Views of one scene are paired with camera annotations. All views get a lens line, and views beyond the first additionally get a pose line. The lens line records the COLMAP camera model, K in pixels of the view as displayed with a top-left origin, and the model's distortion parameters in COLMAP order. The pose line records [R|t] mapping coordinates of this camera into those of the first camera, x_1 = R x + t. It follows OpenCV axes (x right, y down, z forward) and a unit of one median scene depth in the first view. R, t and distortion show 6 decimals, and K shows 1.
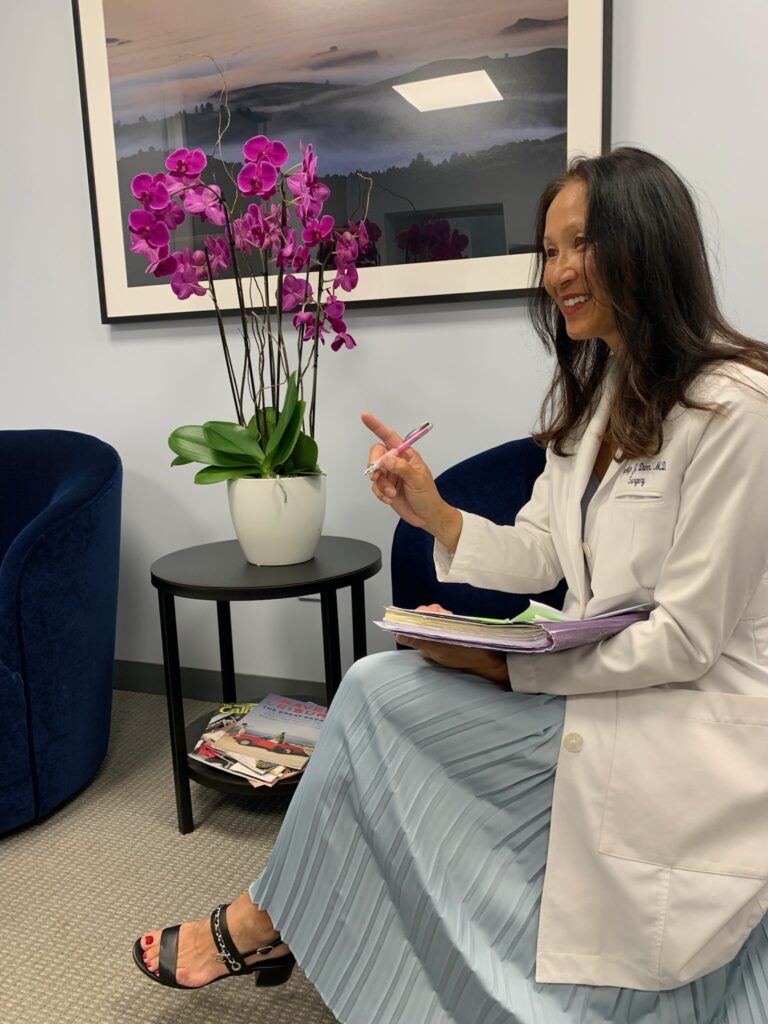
lens RADIAL K [[790.0, 0, 384.0], [0, 790.0, 512.0], [0, 0, 1]] dist [-0.006429, -0.001942]
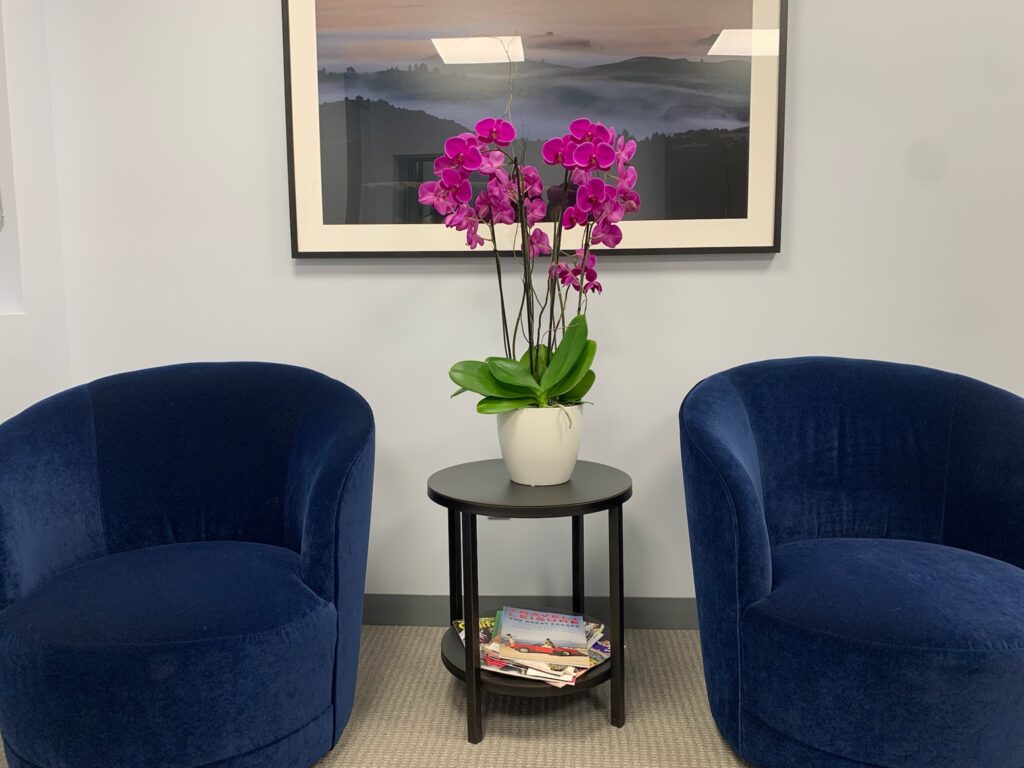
lens RADIAL K [[786.4, 0, 512.0], [0, 786.4, 384.0], [0, 0, 1]] dist [0.006679, -0.000374]
pose [[0.958119, -0.006759, 0.286289, -0.498121], [0.025123, 0.997851, -0.060521, -0.009206], [-0.285265, 0.065178, 0.956230, -0.057544]]
